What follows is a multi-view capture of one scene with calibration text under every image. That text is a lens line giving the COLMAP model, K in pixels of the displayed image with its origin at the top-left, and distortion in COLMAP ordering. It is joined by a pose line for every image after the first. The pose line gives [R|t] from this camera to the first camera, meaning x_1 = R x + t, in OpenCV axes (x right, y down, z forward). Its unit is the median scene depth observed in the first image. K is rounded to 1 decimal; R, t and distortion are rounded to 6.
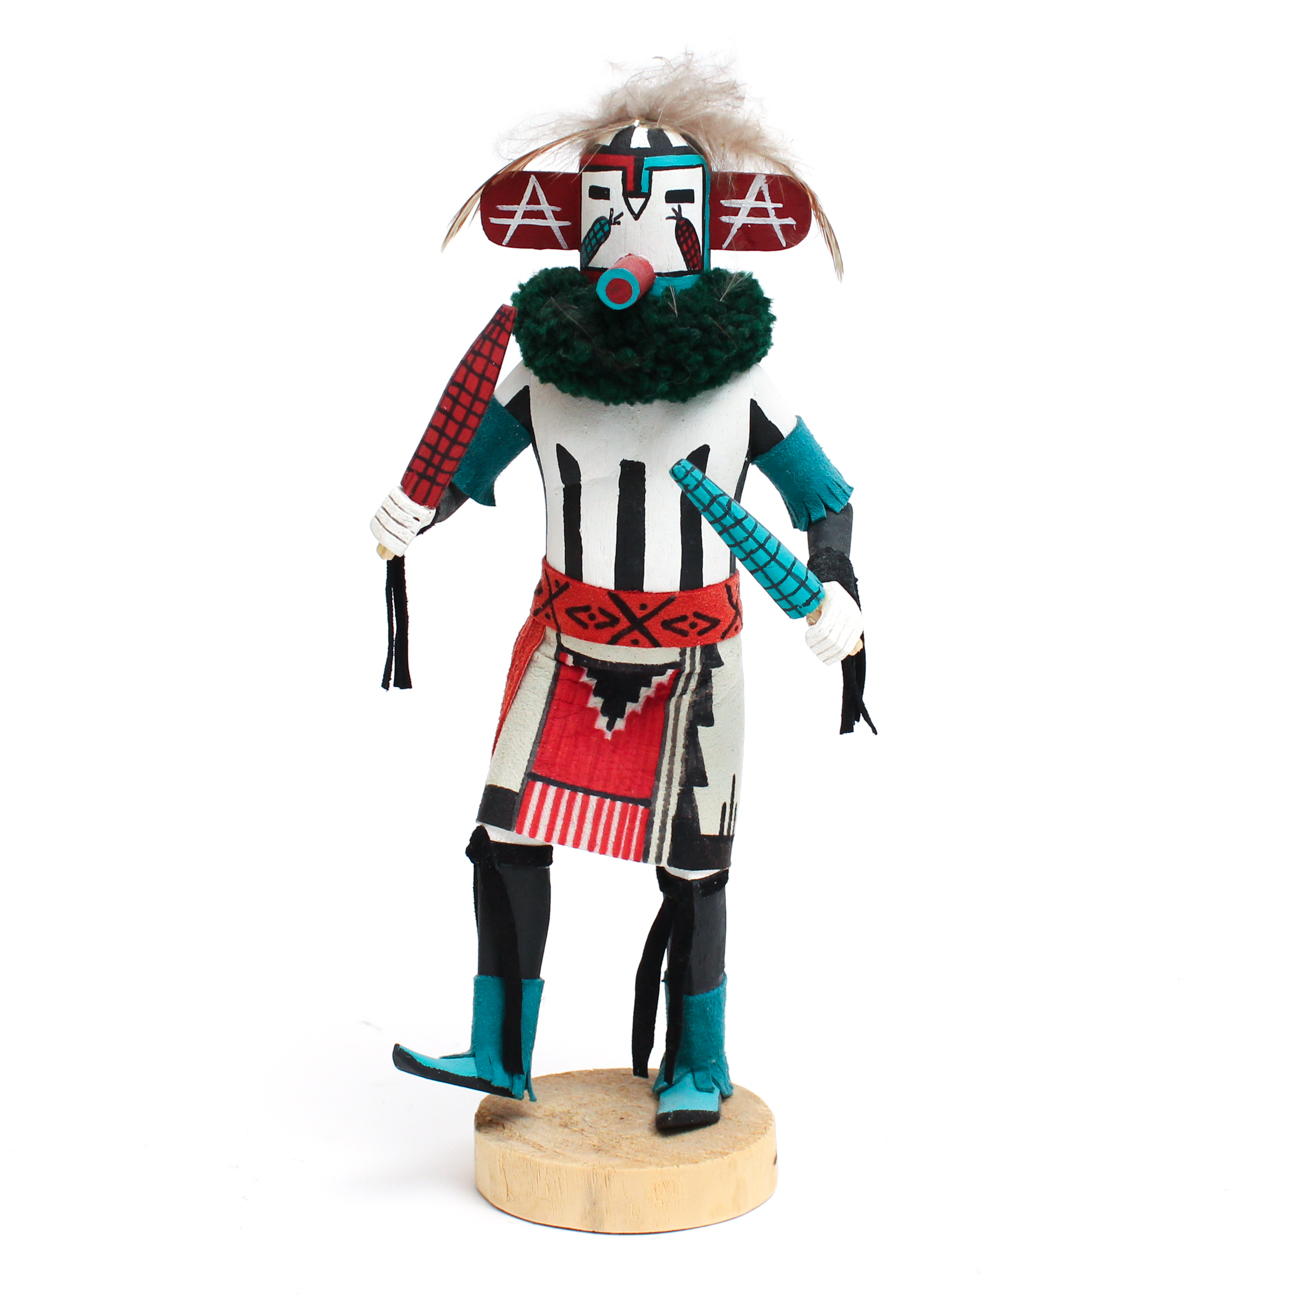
lens RADIAL K [[3436.5, 0, 649.8], [0, 3436.5, 590.3], [0, 0, 1]] dist [-0.075096, -0.133415]
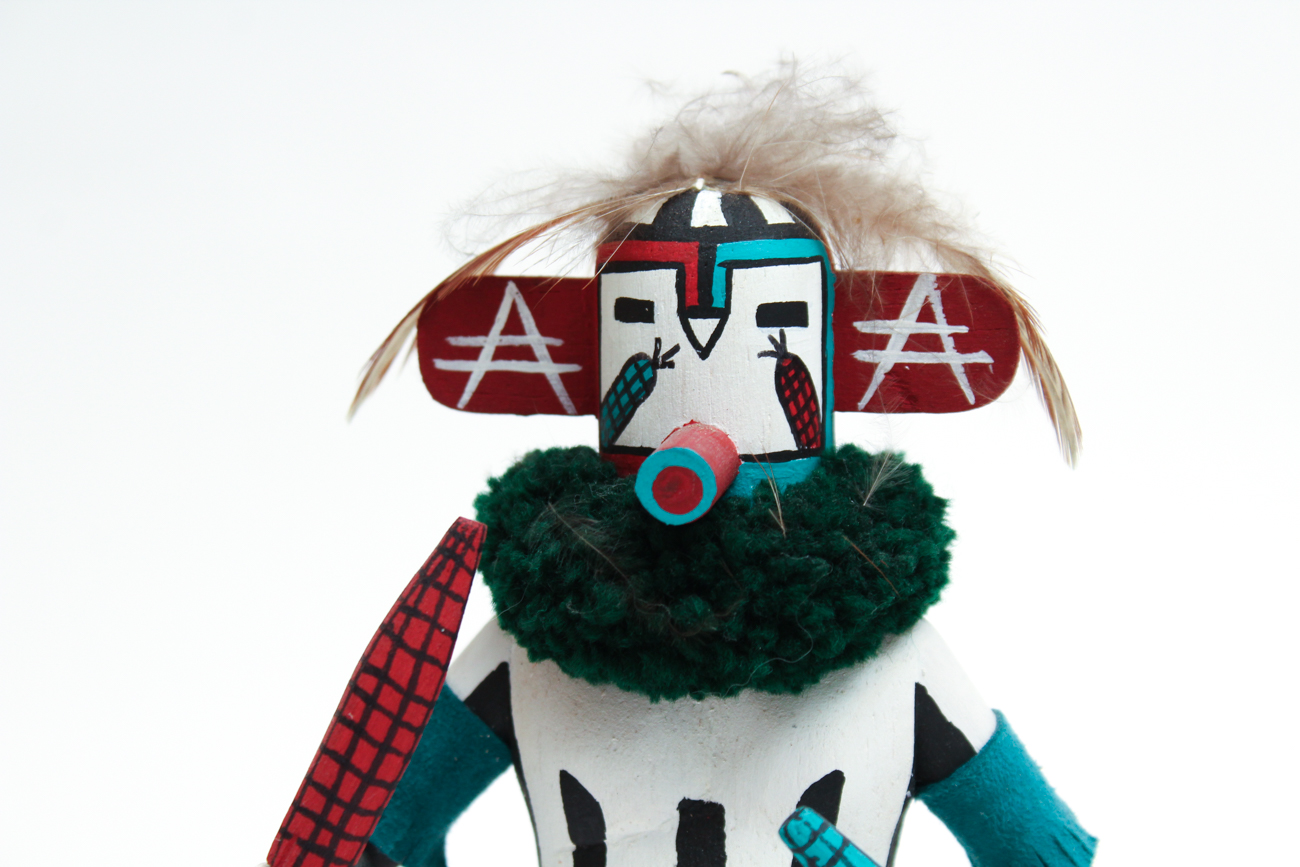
lens RADIAL K [[3313.8, 0, 650.0], [0, 3313.8, 433.5], [0, 0, 1]] dist [0.079906, 0.253198]
pose [[0.999794, -0.012526, 0.015983, -0.020609], [0.014020, 0.995178, -0.097077, -0.044432], [-0.014690, 0.097281, 0.995149, 0.470628]]
